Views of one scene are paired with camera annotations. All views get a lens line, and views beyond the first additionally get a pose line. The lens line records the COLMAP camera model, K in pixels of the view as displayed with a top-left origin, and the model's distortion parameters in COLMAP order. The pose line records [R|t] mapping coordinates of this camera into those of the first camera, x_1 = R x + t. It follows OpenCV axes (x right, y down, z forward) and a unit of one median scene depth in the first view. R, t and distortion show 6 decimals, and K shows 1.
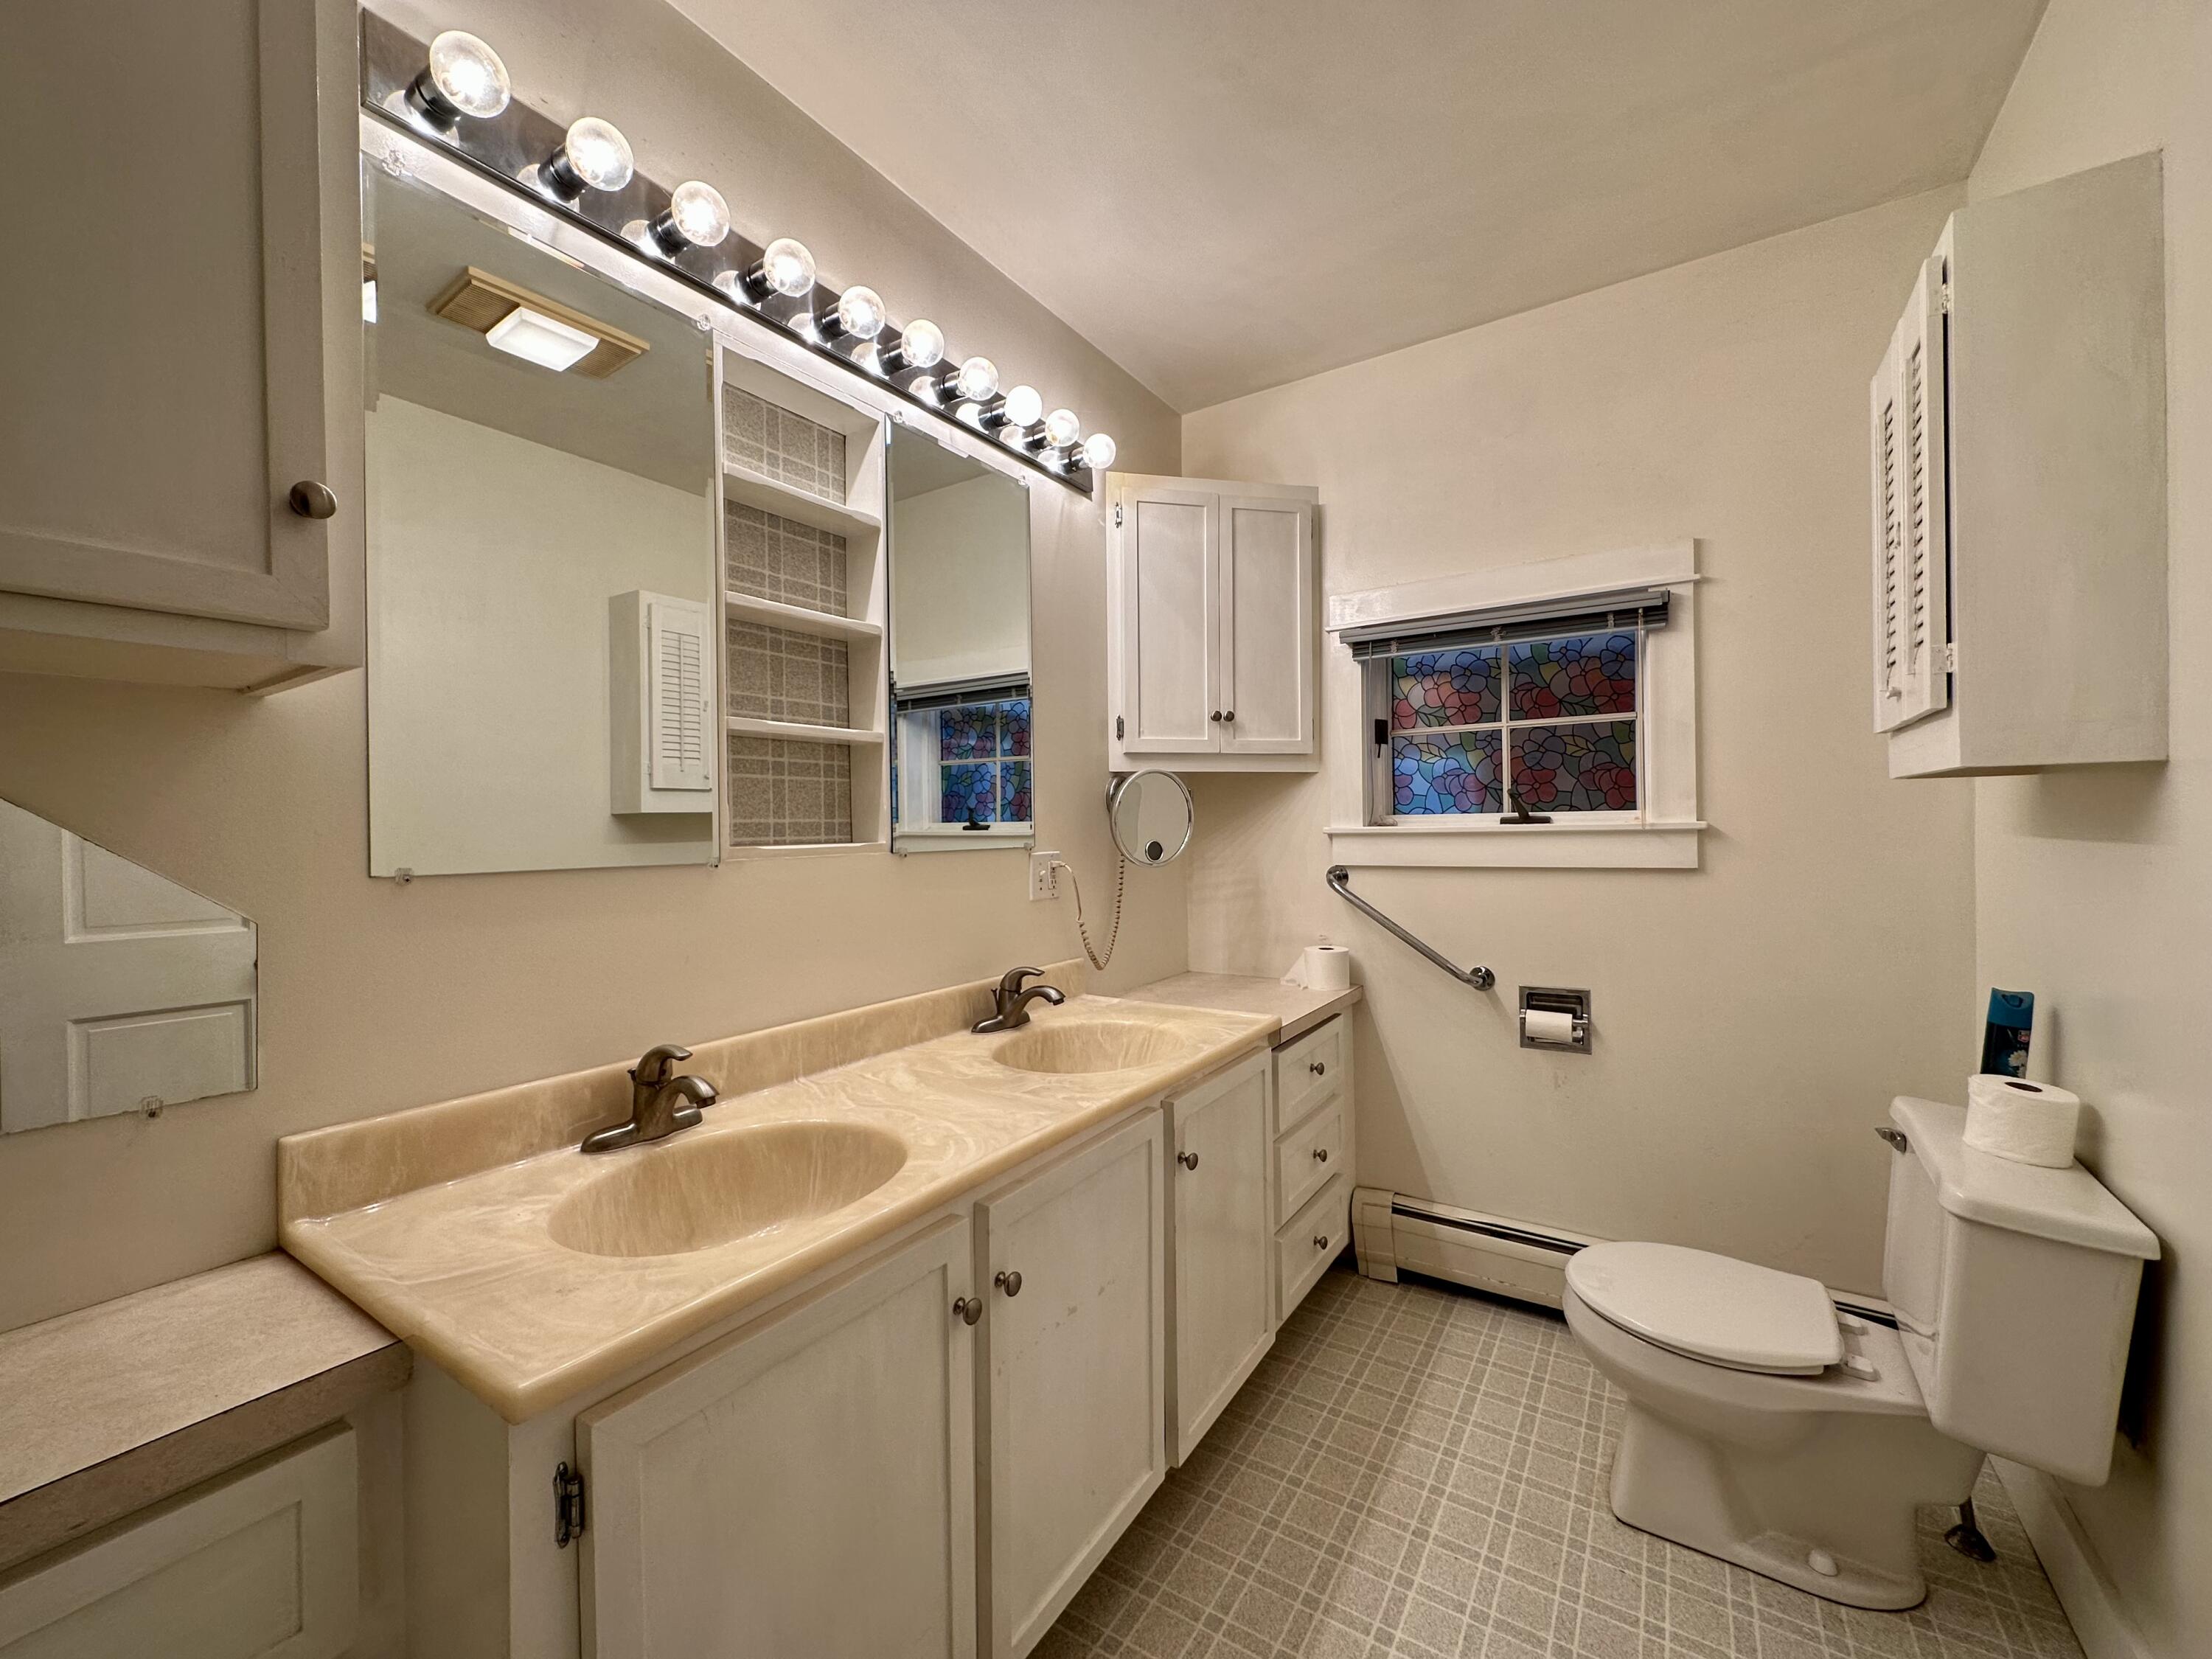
lens RADIAL K [[879.2, 0, 1105.4], [0, 879.2, 830.6], [0, 0, 1]] dist [-0.001593, 0.000080]
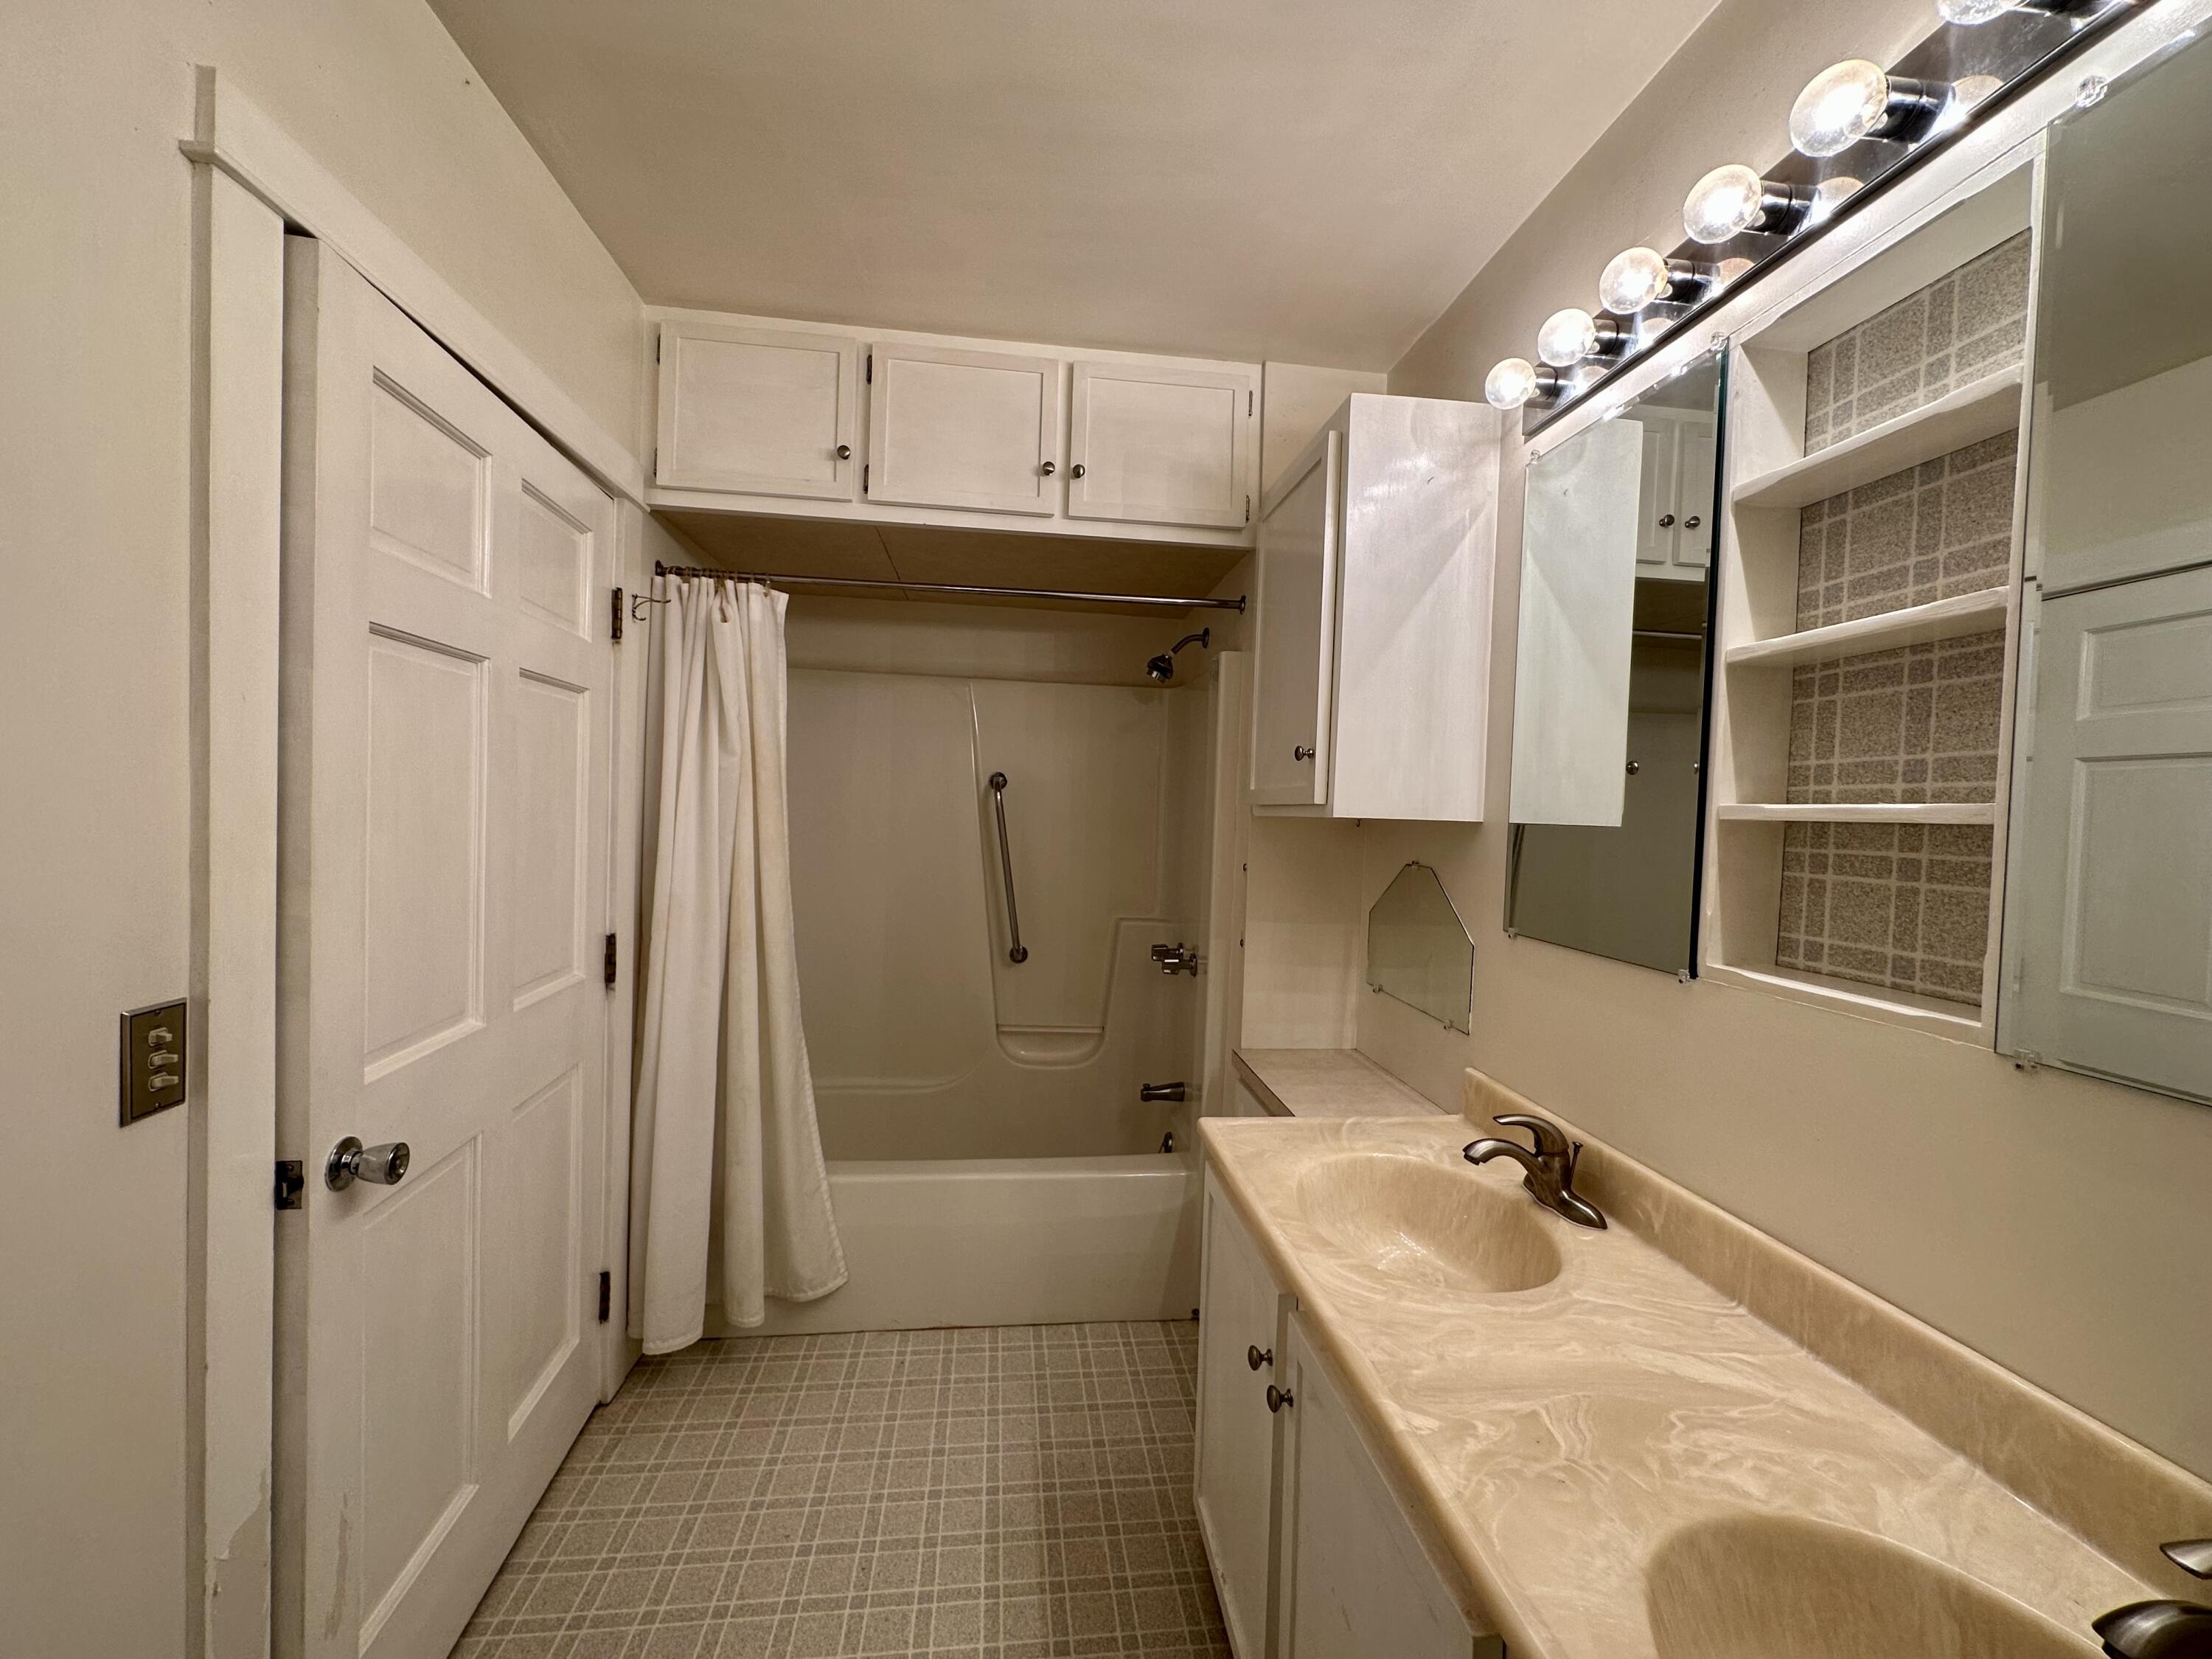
lens RADIAL K [[879.2, 0, 1105.4], [0, 879.2, 830.6], [0, 0, 1]] dist [-0.001593, 0.000080]
pose [[-0.763602, 0.009782, -0.645613, 0.489709], [-0.021482, 0.998947, 0.040543, -0.117611], [0.645330, 0.044828, -0.762588, 1.164071]]
